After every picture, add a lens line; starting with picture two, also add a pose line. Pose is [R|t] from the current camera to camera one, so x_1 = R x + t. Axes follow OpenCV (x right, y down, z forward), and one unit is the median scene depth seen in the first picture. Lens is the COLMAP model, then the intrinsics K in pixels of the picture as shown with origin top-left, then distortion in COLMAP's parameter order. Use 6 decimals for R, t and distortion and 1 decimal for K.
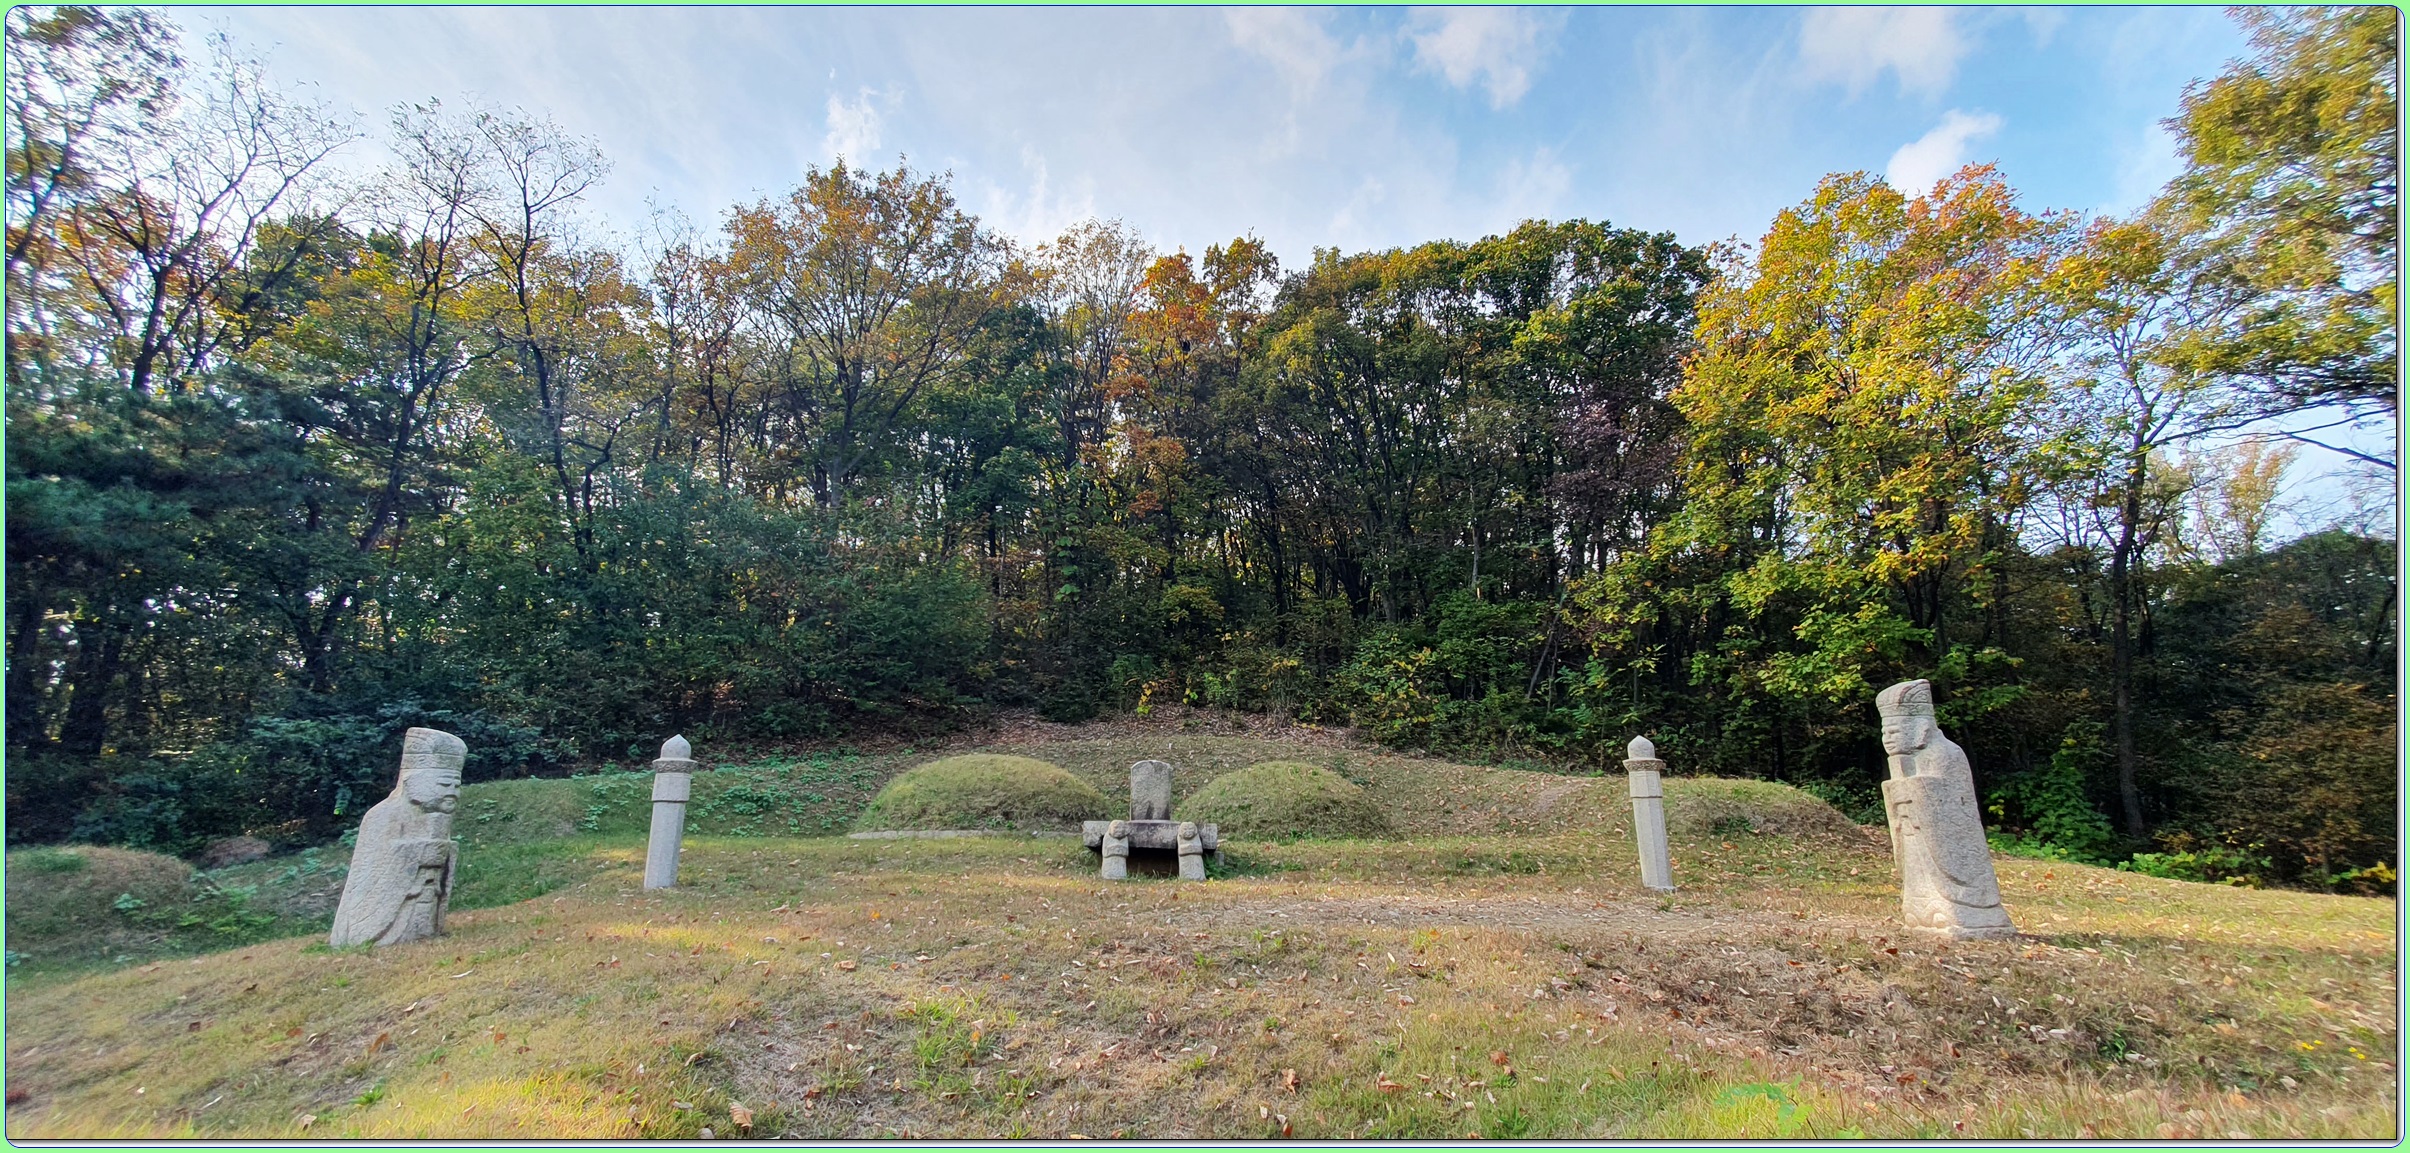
lens RADIAL K [[965.9, 0, 1201.4], [0, 965.9, 610.5], [0, 0, 1]] dist [0.000612, 0.000390]
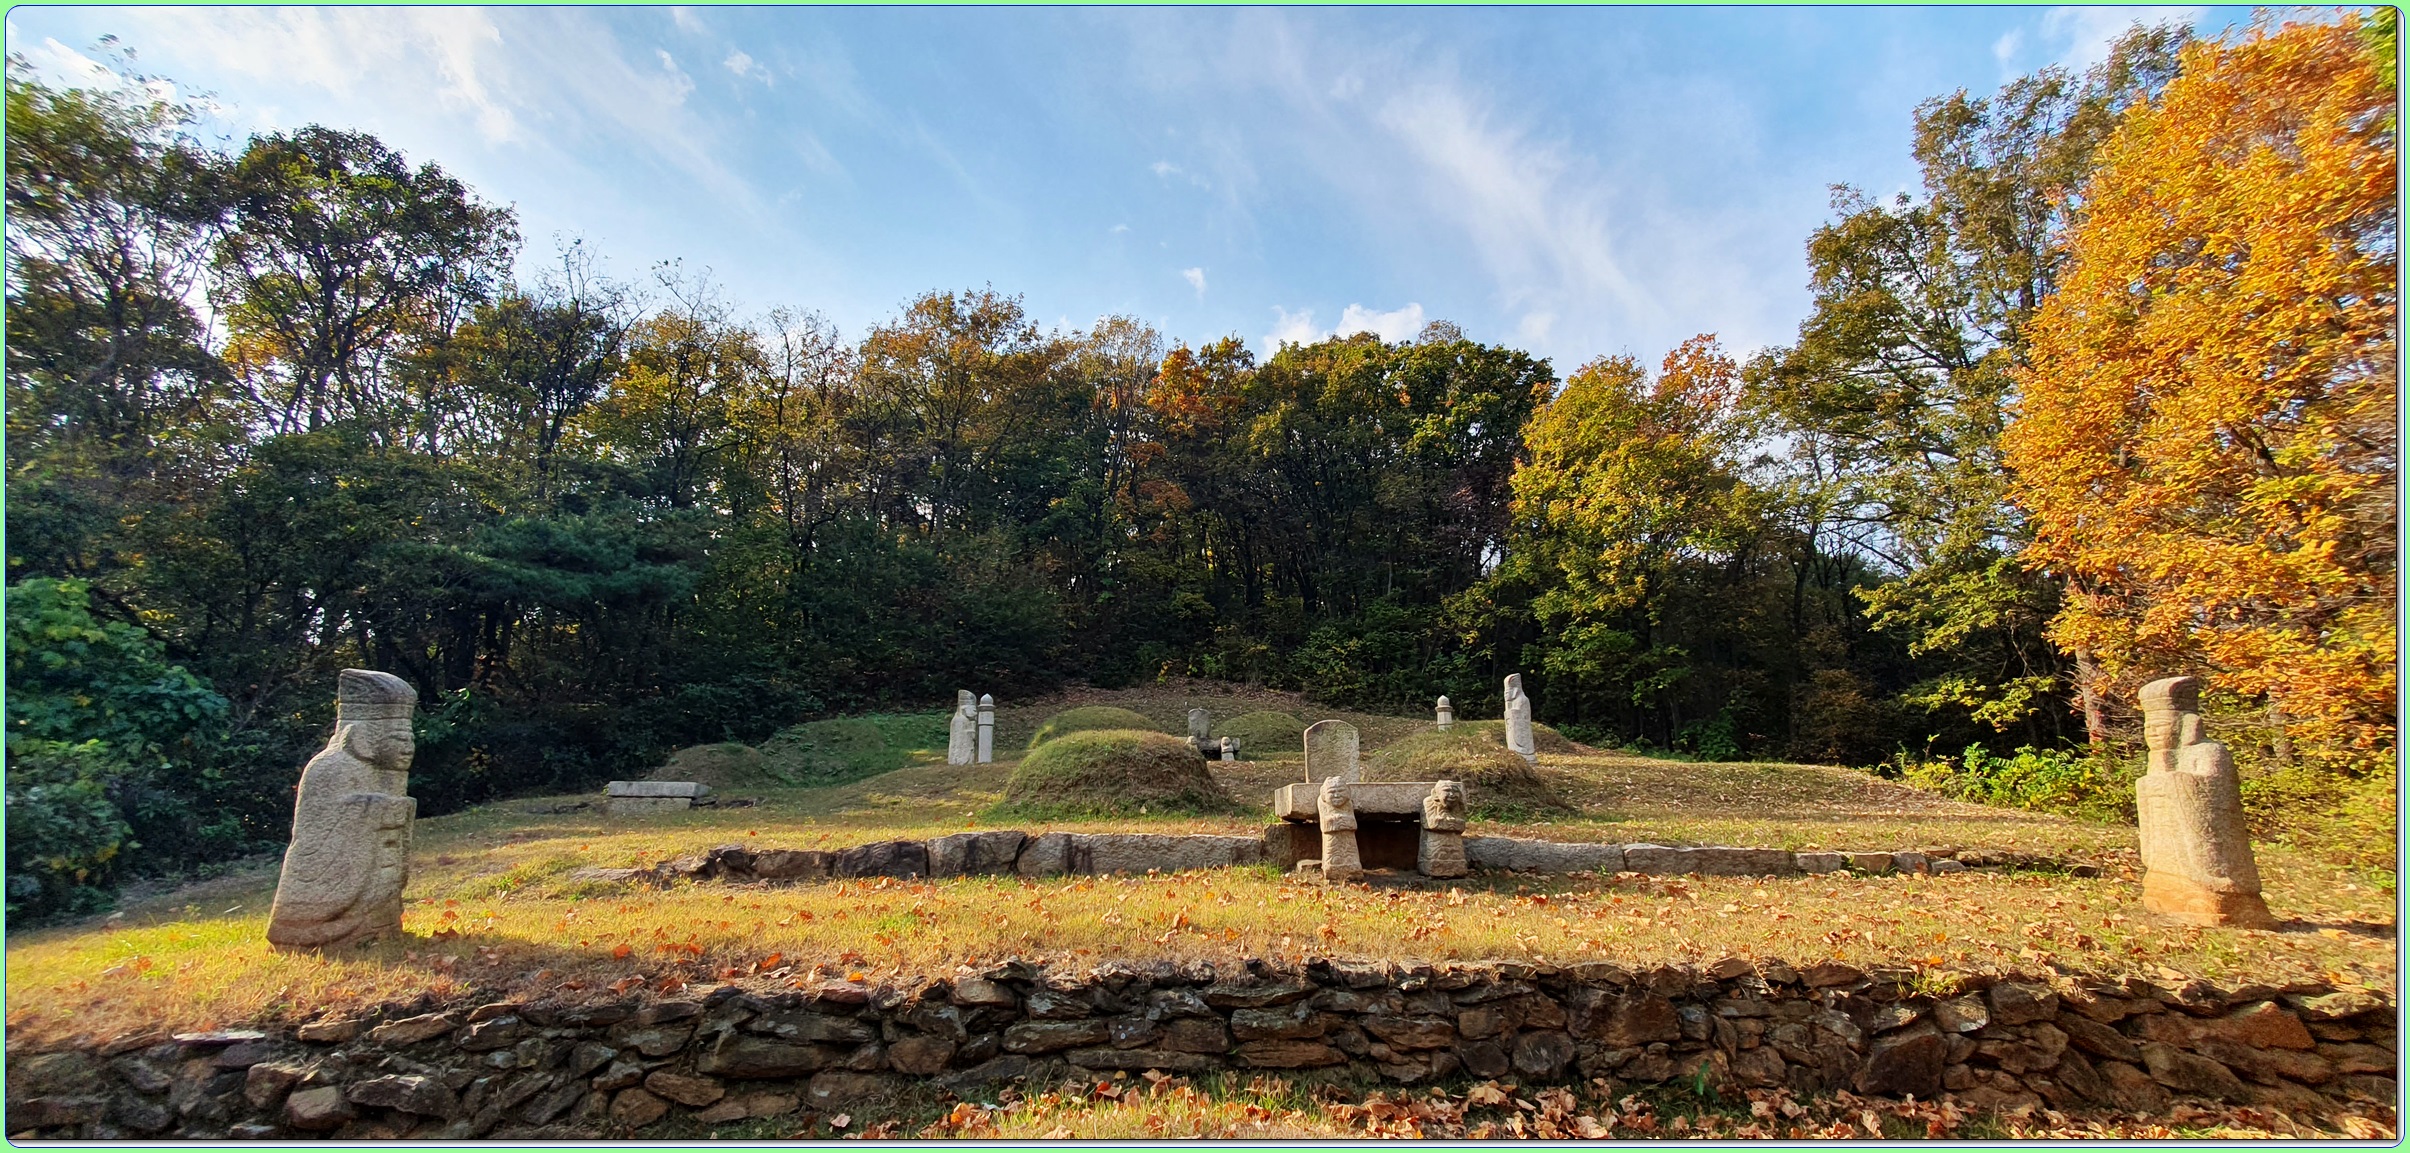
lens RADIAL K [[982.0, 0, 1209.0], [0, 982.0, 592.0], [0, 0, 1]] dist [0.013792, 0.000172]
pose [[0.998069, 0.007618, 0.061643, -0.096080], [-0.008657, 0.999825, 0.016608, -0.064550], [-0.061506, -0.017110, 0.997960, -0.568207]]
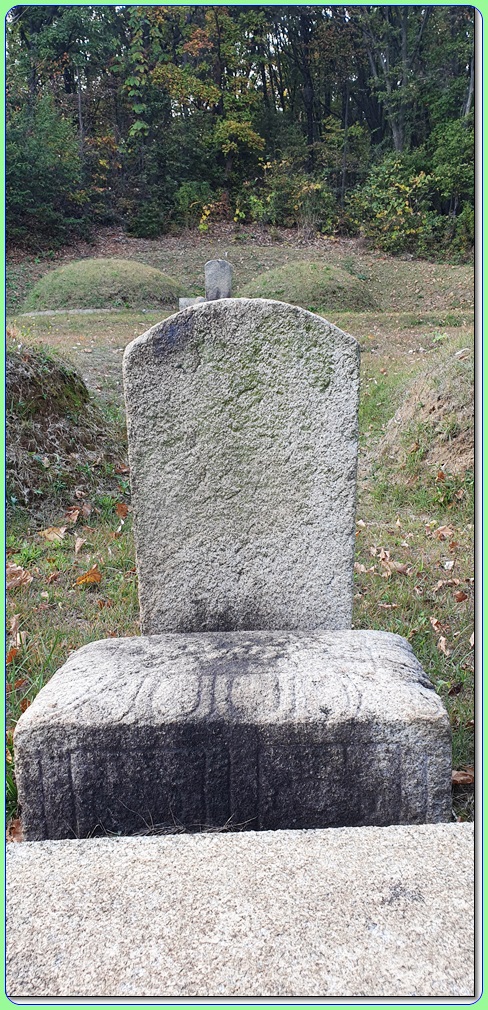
lens RADIAL K [[795.1, 0, 247.6], [0, 795.1, 521.6], [0, 0, 1]] dist [-0.001474, 0.000818]
pose [[0.999878, -0.015440, -0.002163, -0.005608], [0.014825, 0.898630, 0.438458, -0.013371], [-0.004826, -0.438436, 0.898749, -0.186386]]
